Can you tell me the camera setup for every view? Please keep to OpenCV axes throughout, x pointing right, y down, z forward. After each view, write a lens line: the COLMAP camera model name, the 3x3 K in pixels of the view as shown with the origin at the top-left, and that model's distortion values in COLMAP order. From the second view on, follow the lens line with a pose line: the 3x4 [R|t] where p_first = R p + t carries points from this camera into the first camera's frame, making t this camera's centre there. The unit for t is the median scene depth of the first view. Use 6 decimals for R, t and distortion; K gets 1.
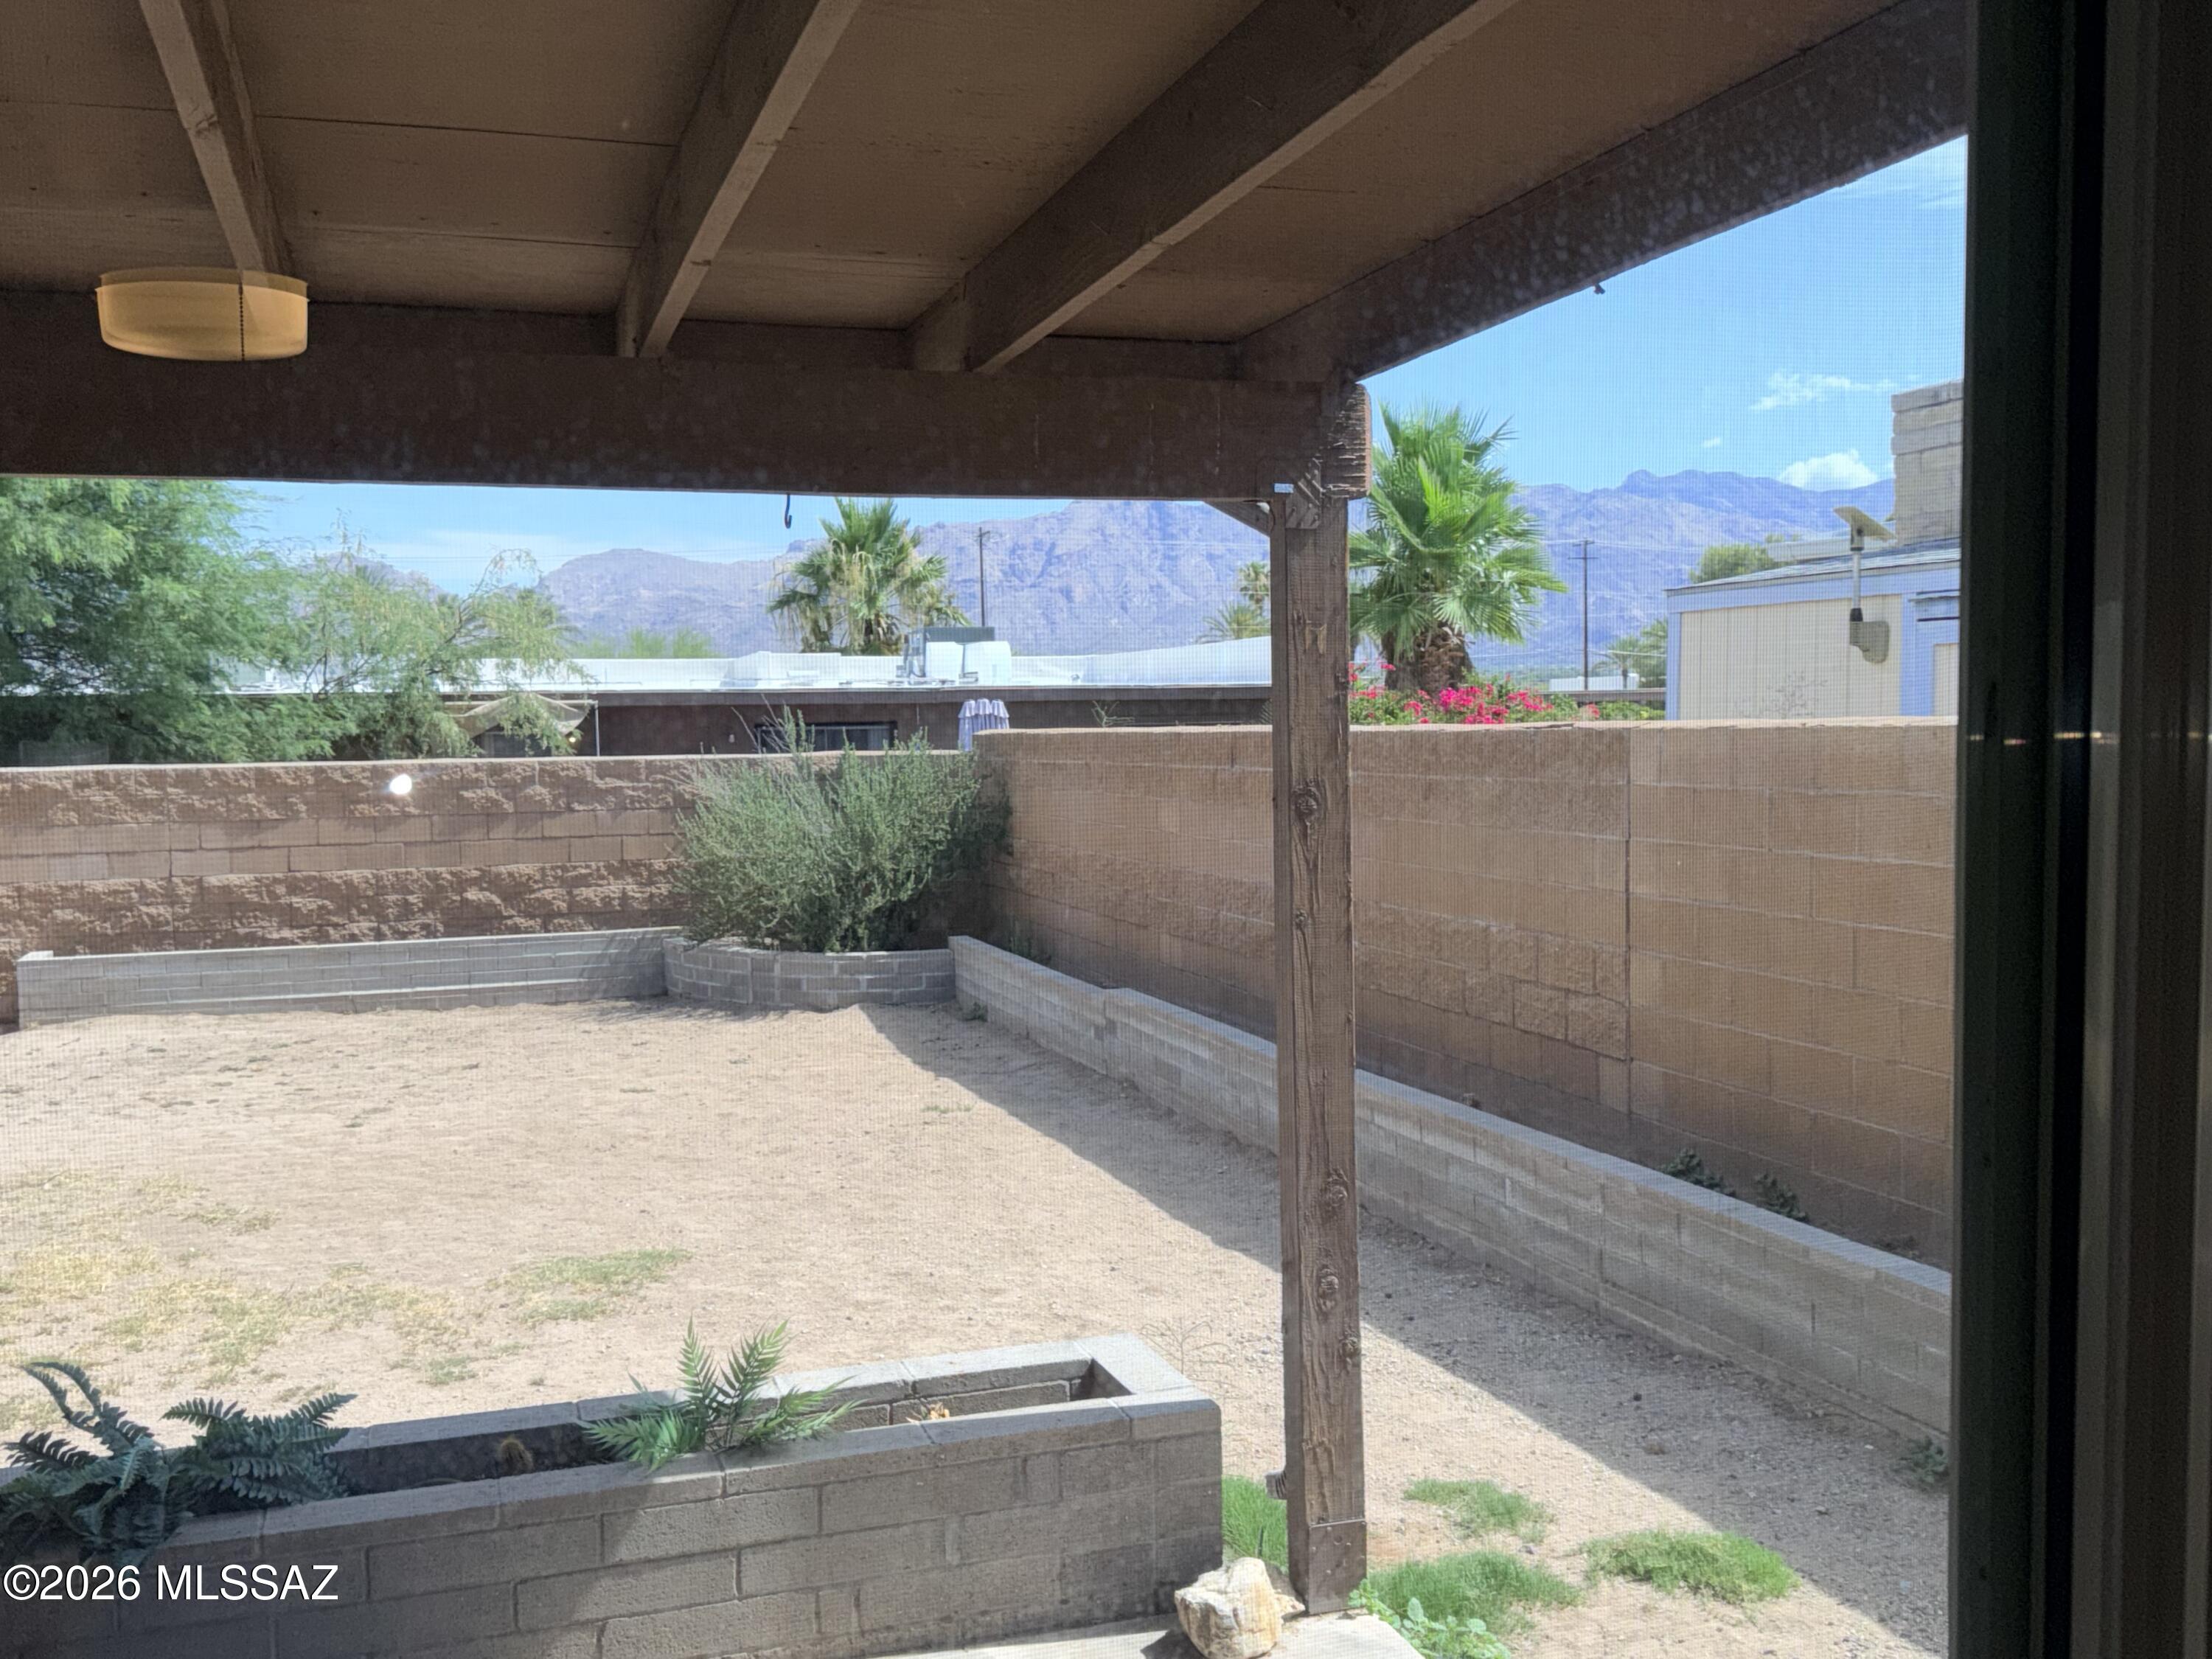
lens RADIAL K [[2022.7, 0, 1112.4], [0, 2022.7, 870.9], [0, 0, 1]] dist [0.149394, -0.314332]
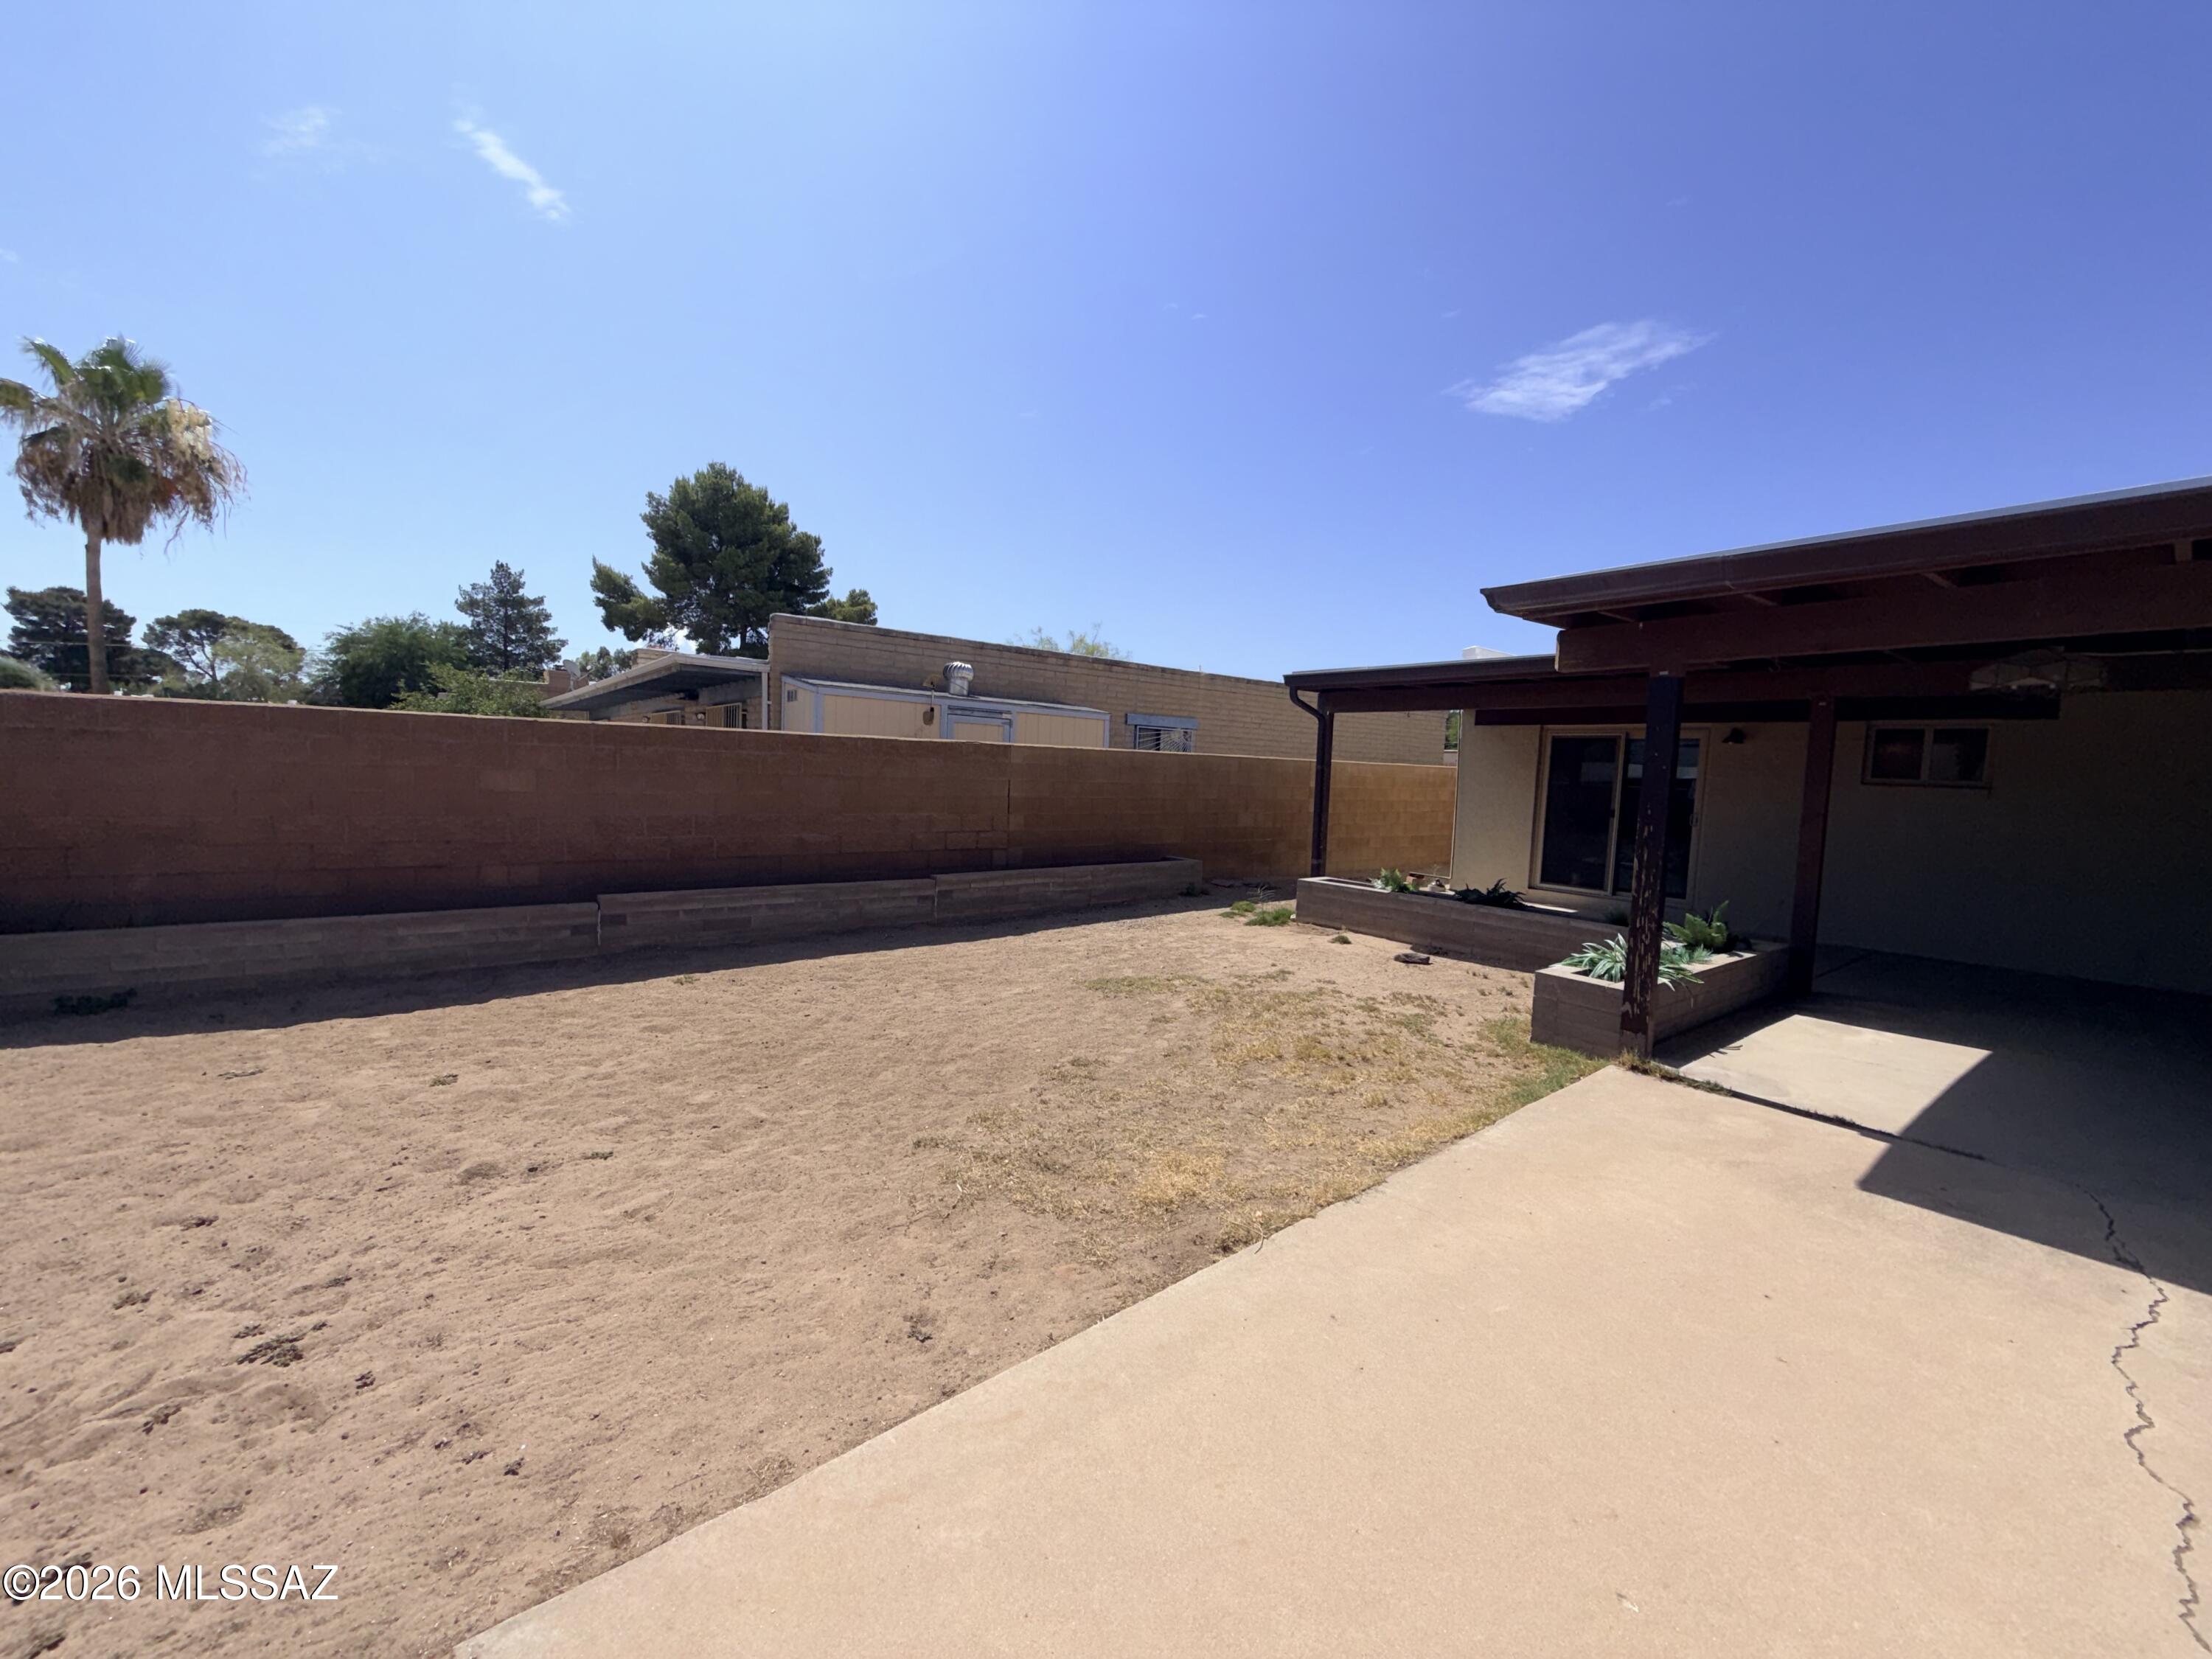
lens RADIAL K [[879.2, 0, 1100.6], [0, 879.2, 830.9], [0, 0, 1]] dist [0.000546, -0.000105]
pose [[-0.335387, -0.064348, 0.939880, -0.531109], [0.036848, 0.996005, 0.081340, -0.020017], [-0.941359, 0.061913, -0.331676, 0.638936]]
